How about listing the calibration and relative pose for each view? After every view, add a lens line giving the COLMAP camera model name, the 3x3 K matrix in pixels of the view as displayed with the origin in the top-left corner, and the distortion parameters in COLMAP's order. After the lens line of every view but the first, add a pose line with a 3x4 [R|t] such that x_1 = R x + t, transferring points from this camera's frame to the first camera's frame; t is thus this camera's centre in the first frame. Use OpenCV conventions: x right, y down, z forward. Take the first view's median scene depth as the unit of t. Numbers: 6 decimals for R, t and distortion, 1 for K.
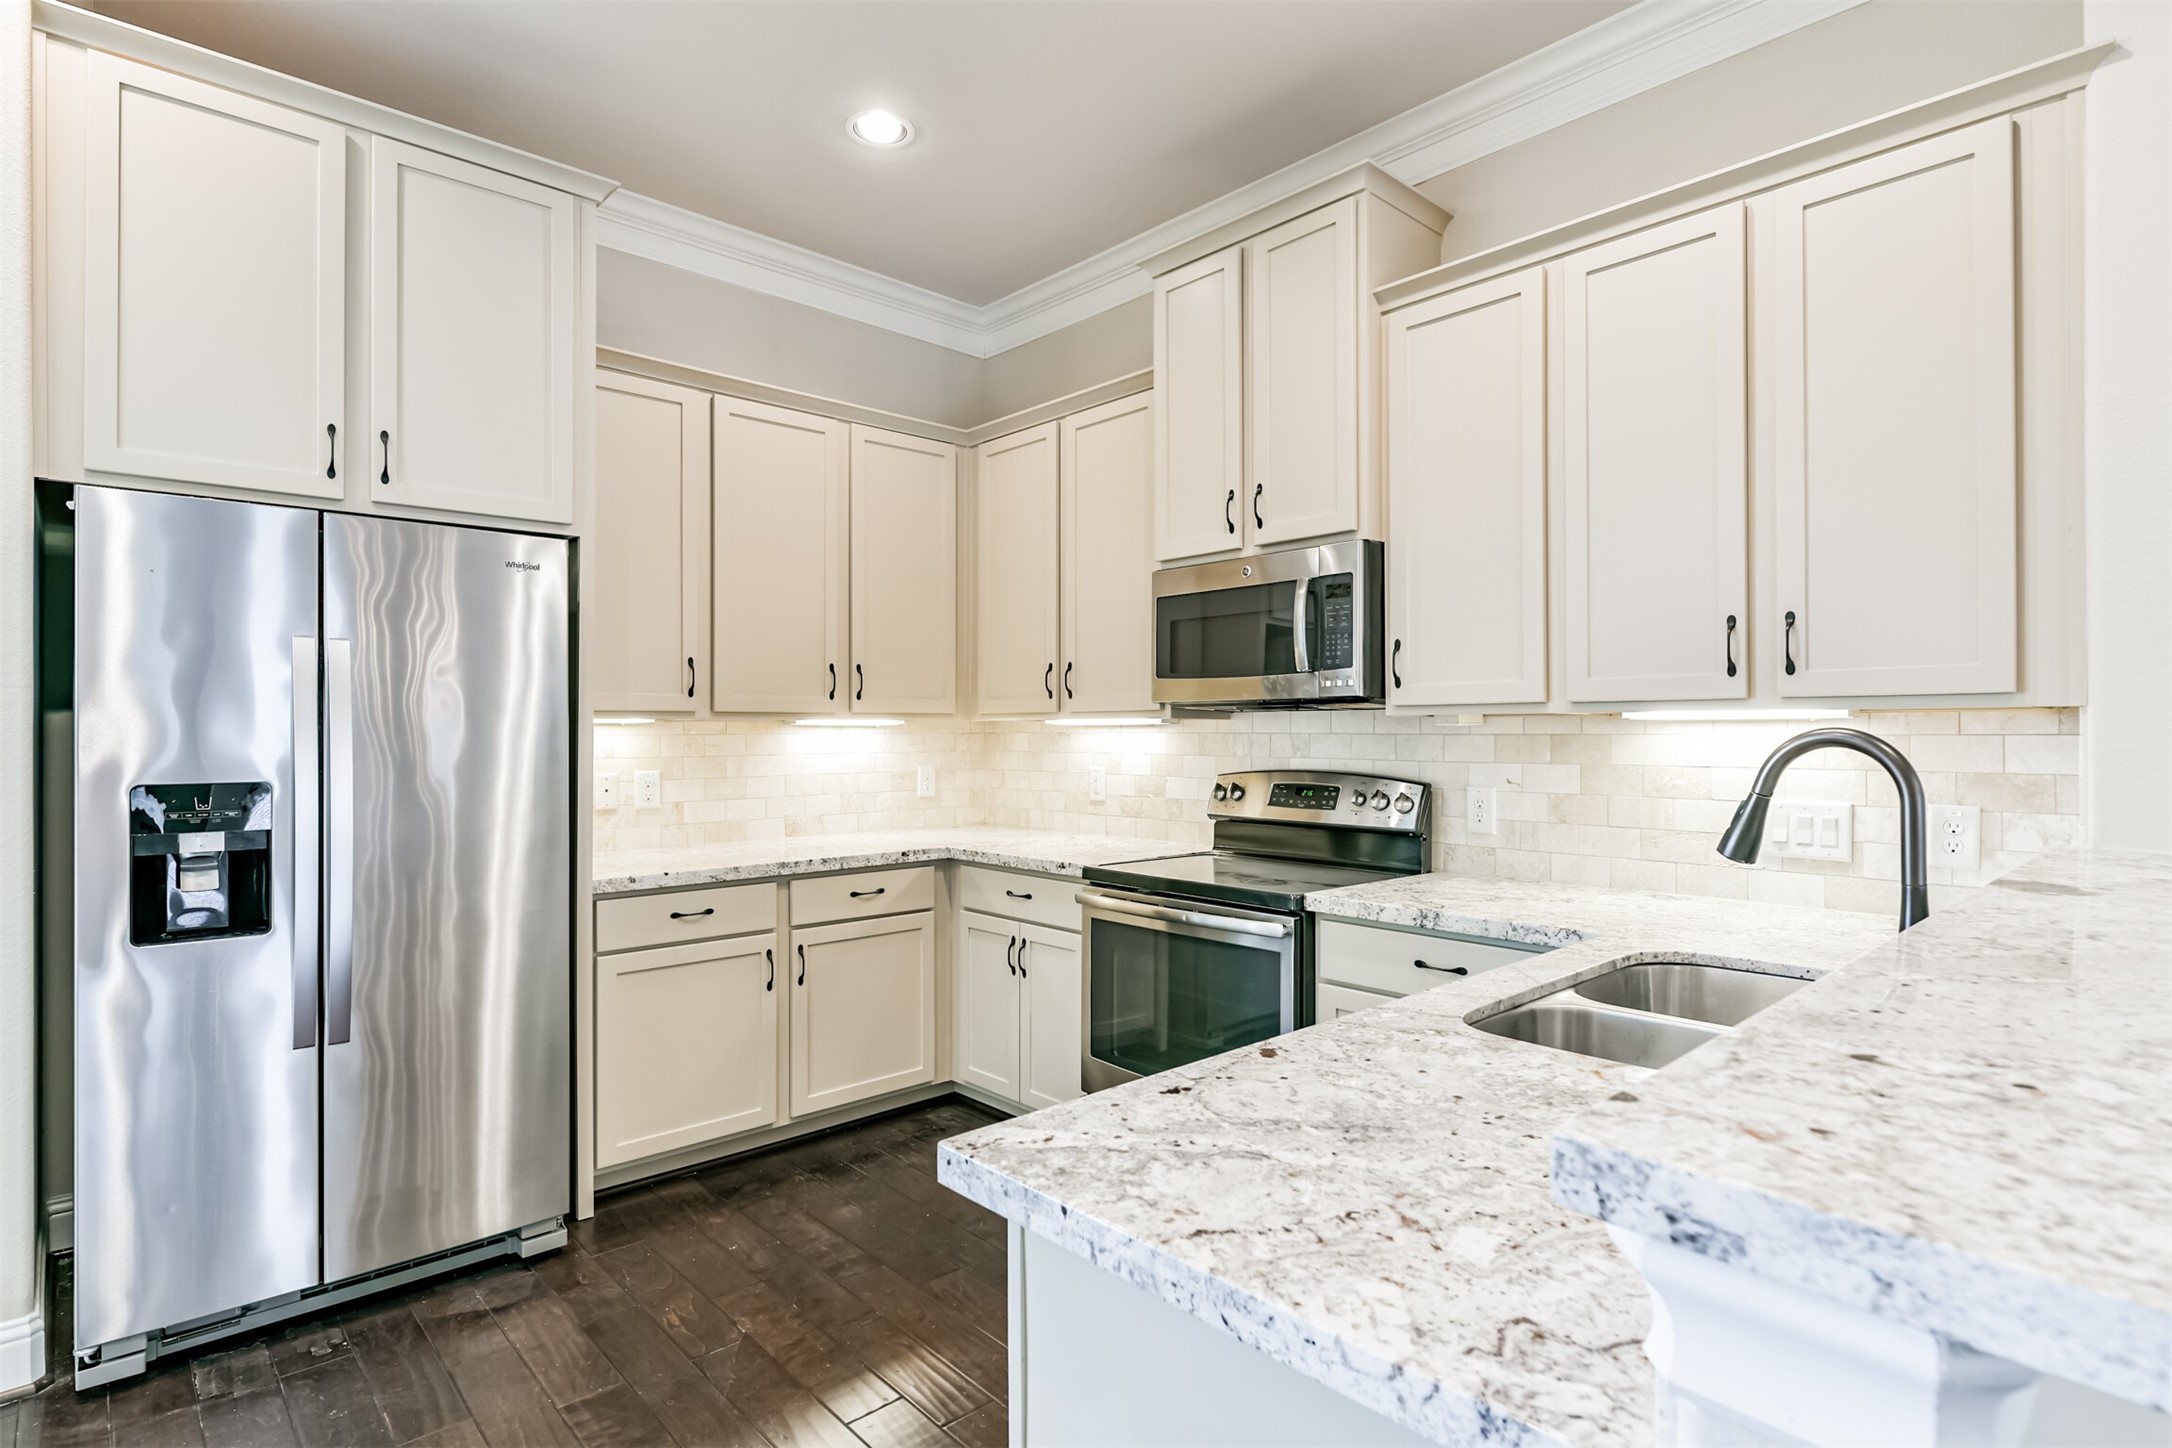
lens RADIAL K [[1077.3, 0, 1075.9], [0, 1077.3, 725.6], [0, 0, 1]] dist [-0.000793, 0.001124]
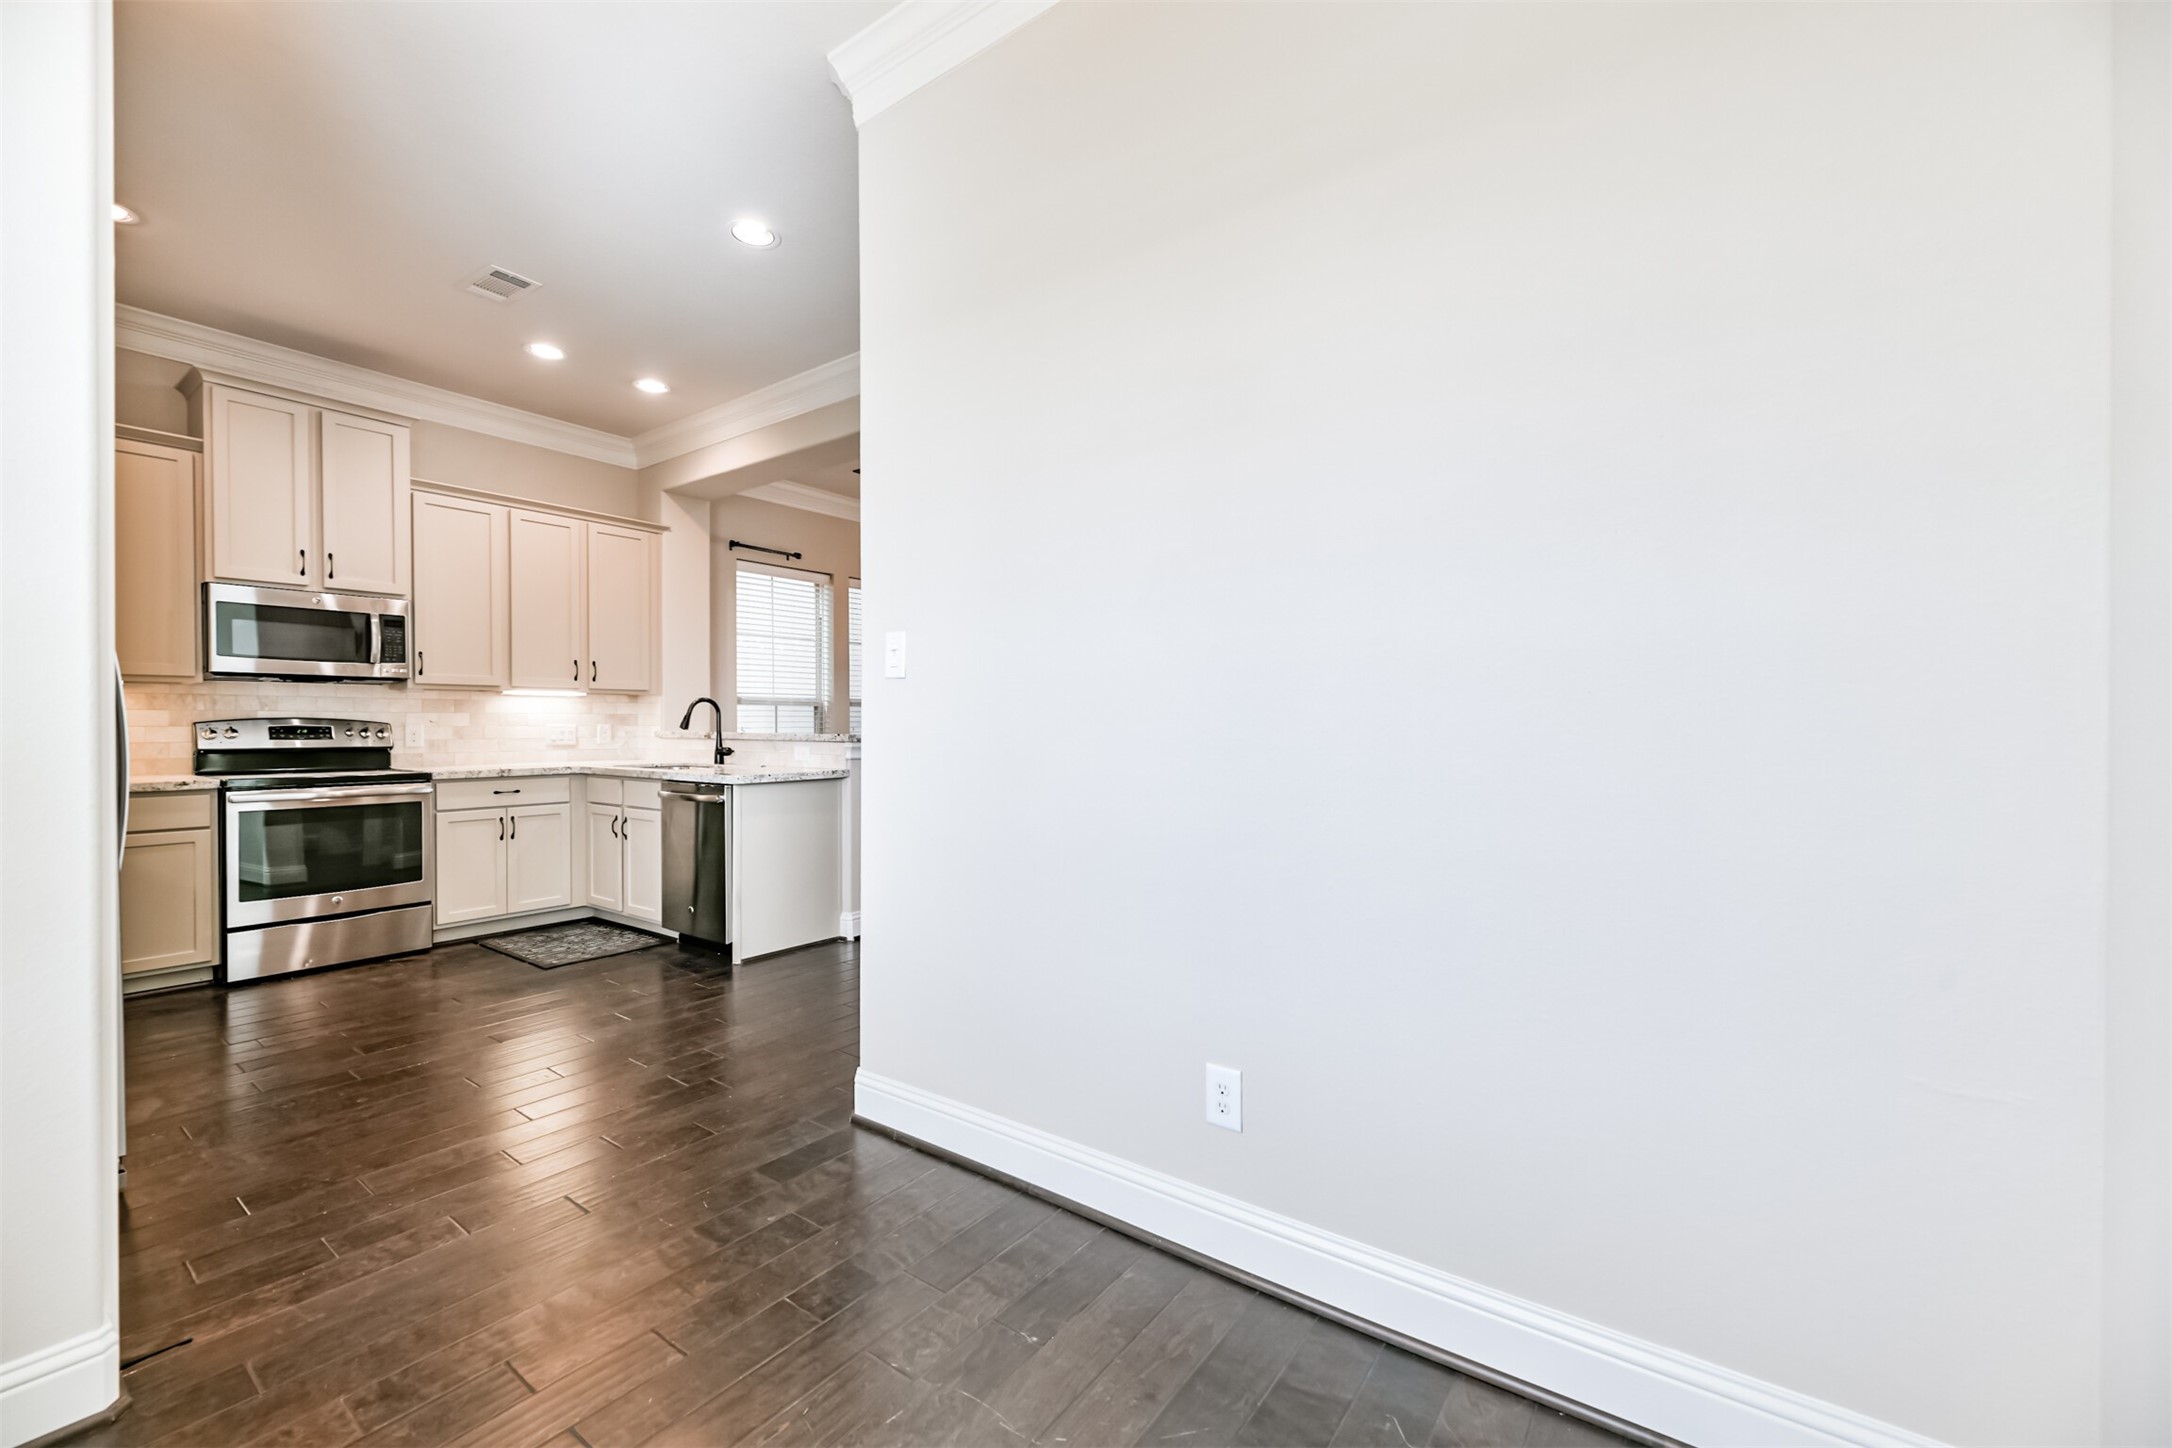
lens RADIAL K [[870.4, 0, 1088.1], [0, 870.4, 734.7], [0, 0, 1]] dist [0.004075, -0.001449]
pose [[-0.190681, -0.012902, 0.981567, -1.518831], [-0.006499, 0.999908, 0.011881, 0.049173], [-0.981630, -0.004113, -0.190748, 0.057630]]
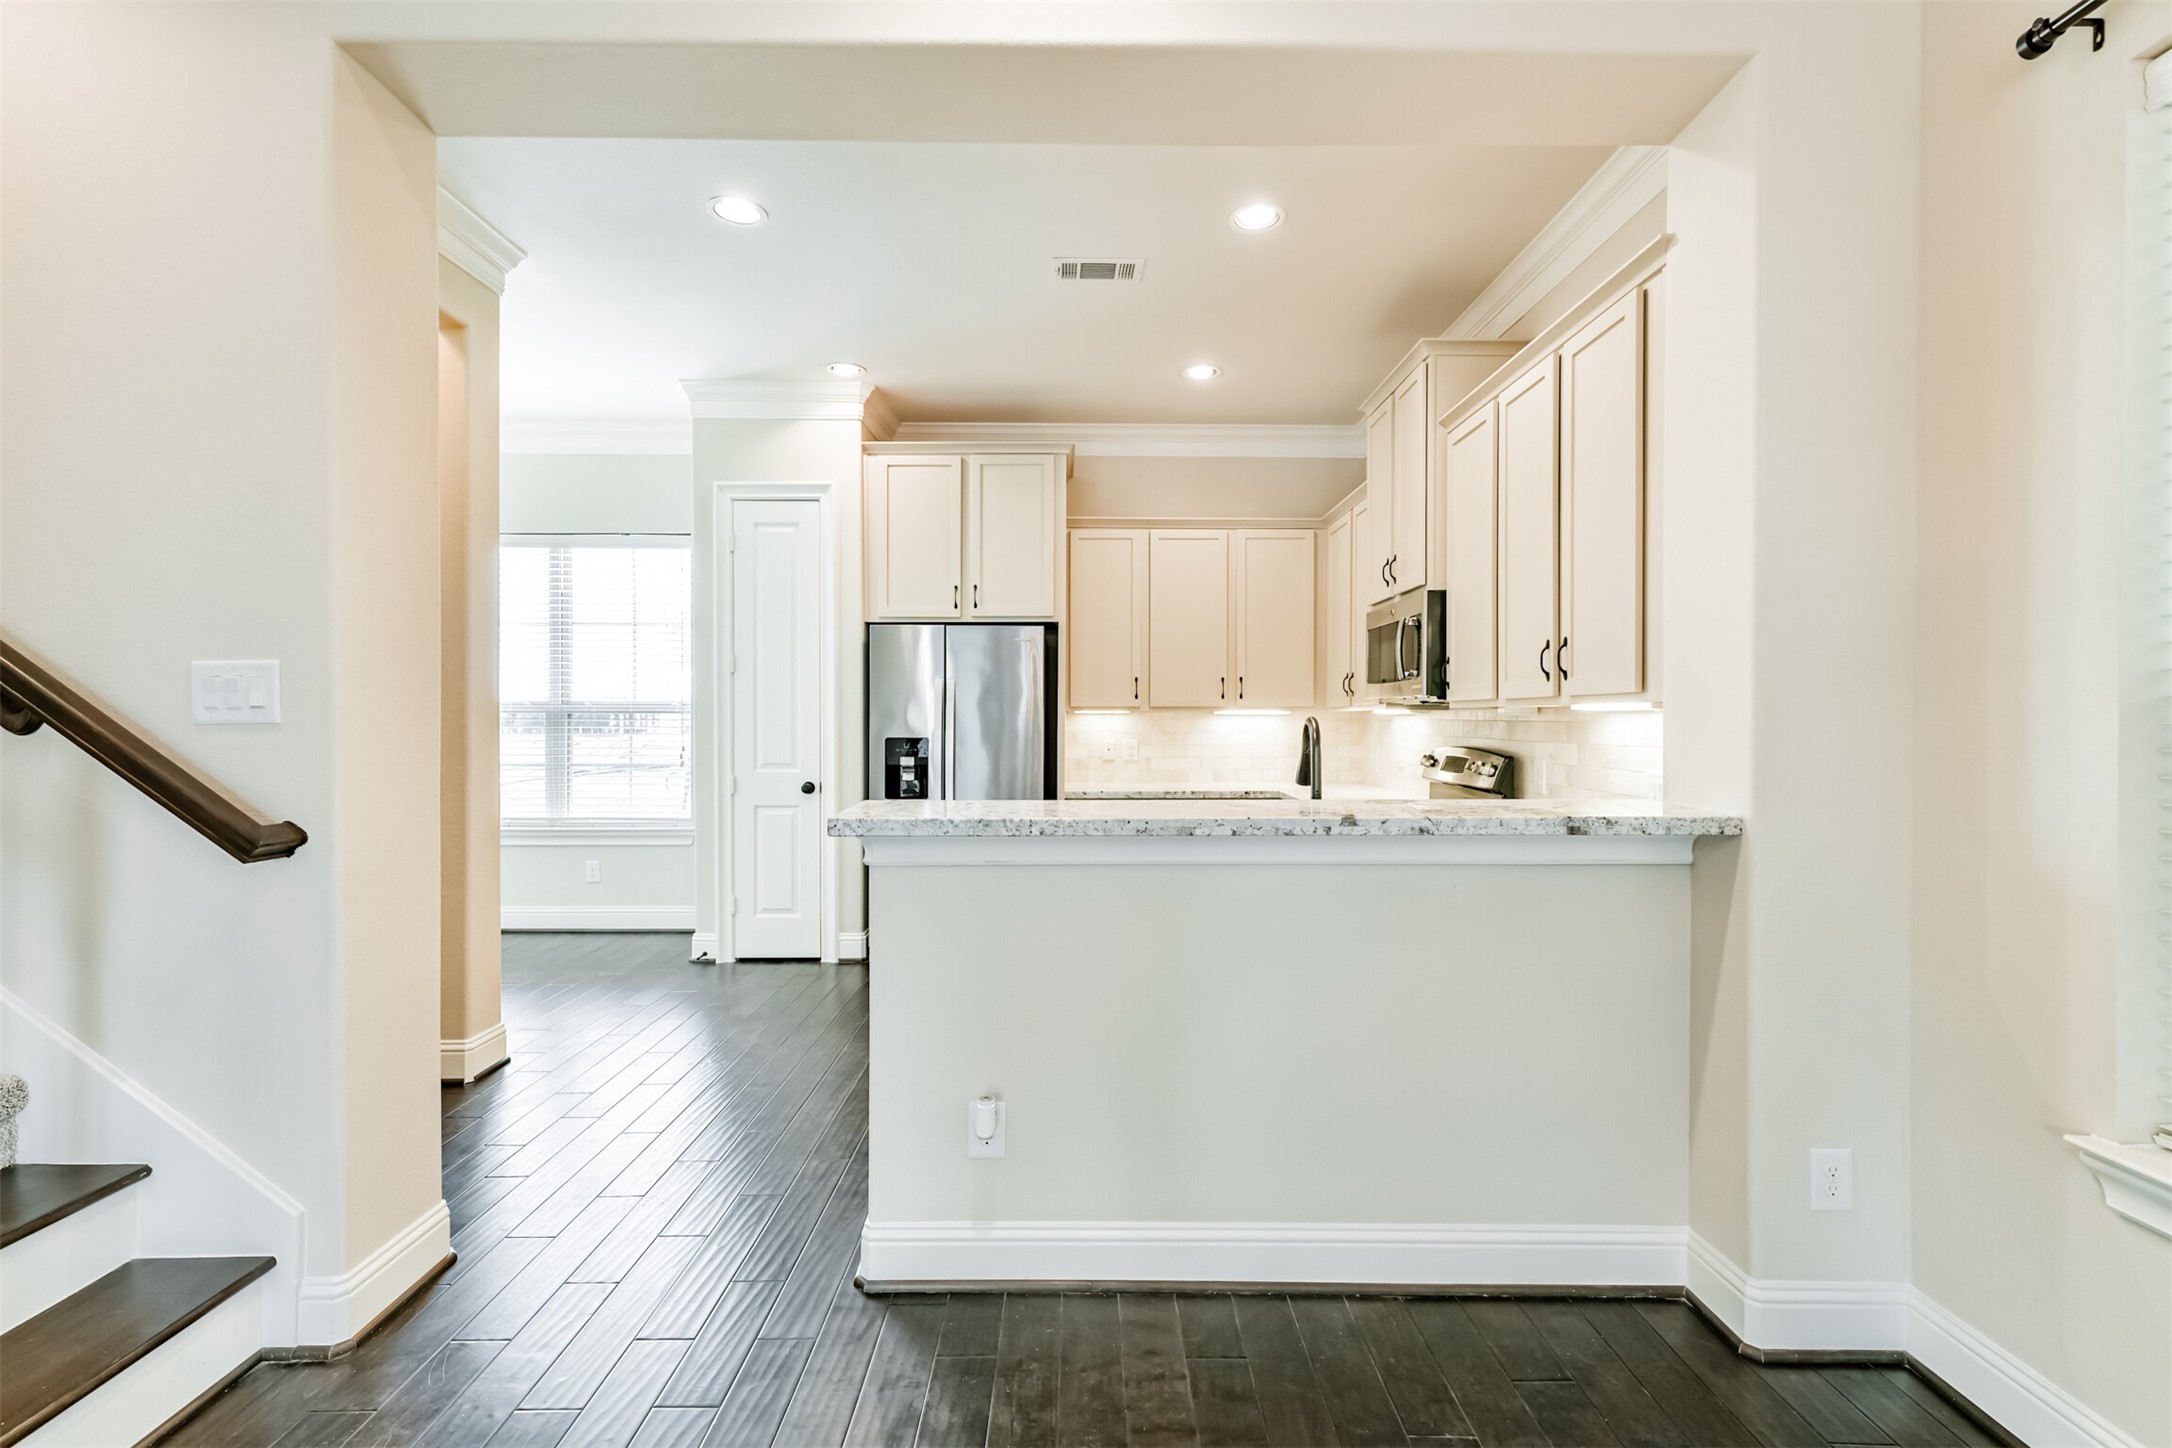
lens RADIAL K [[966.8, 0, 1103.4], [0, 966.8, 730.9], [0, 0, 1]] dist [0.005211, -0.000747]
pose [[0.742605, 0.011187, -0.669637, 0.793817], [0.000286, 0.999855, 0.017021, -0.000430], [0.669730, -0.012831, 0.742494, -0.286194]]
